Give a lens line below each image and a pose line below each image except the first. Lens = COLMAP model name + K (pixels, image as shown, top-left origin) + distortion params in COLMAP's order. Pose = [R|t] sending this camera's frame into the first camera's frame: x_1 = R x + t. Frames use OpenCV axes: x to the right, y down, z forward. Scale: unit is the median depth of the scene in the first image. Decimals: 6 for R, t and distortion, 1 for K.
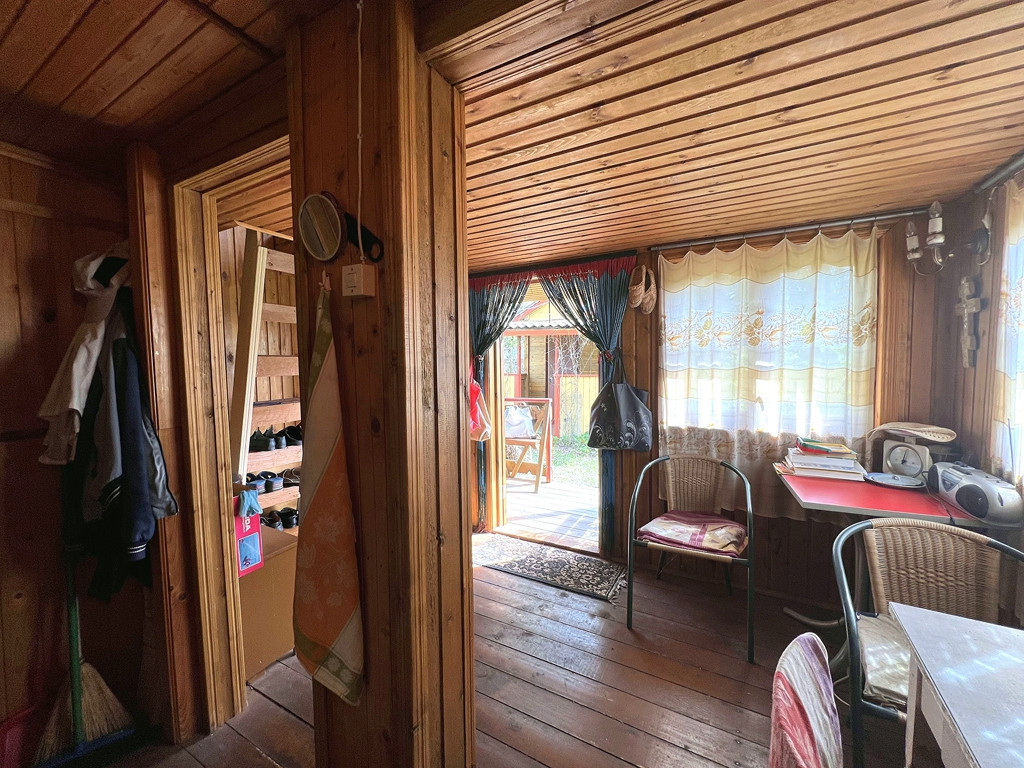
lens RADIAL K [[411.1, 0, 509.7], [0, 411.1, 381.6], [0, 0, 1]] dist [-0.000182, 0.000136]
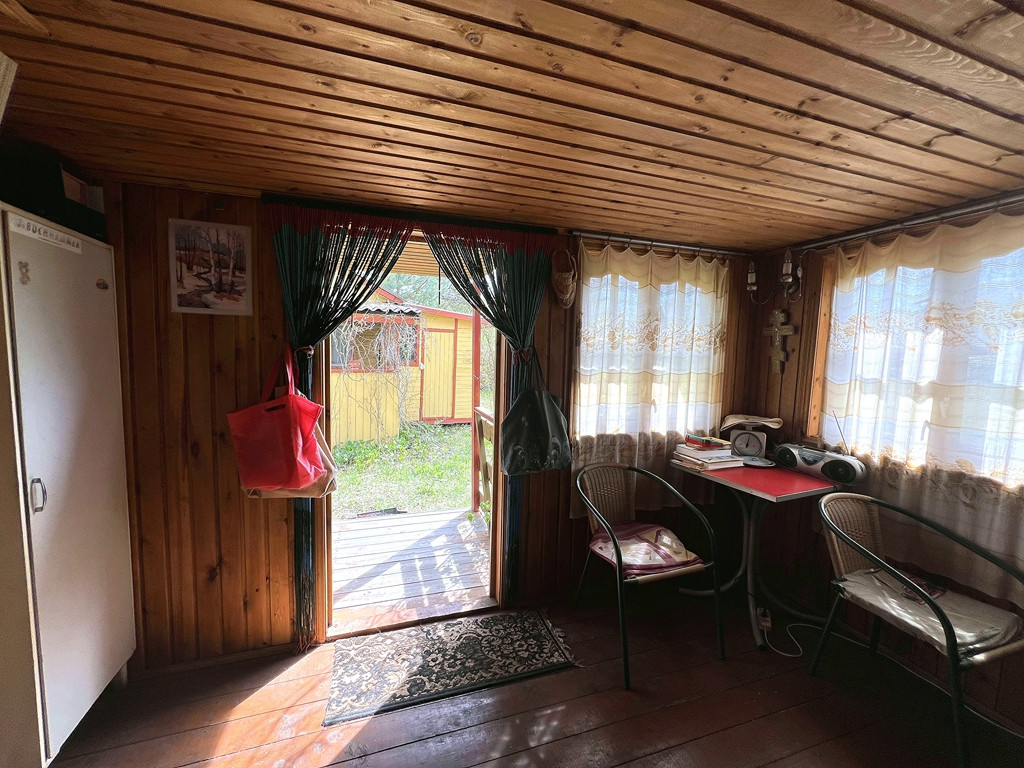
lens RADIAL K [[409.6, 0, 513.8], [0, 409.6, 382.5], [0, 0, 1]] dist [-0.000465, -0.000094]
pose [[0.672003, -0.025468, 0.740111, -0.391094], [0.007556, 0.999592, 0.027536, -0.036501], [-0.740510, -0.012912, 0.671921, 0.531129]]
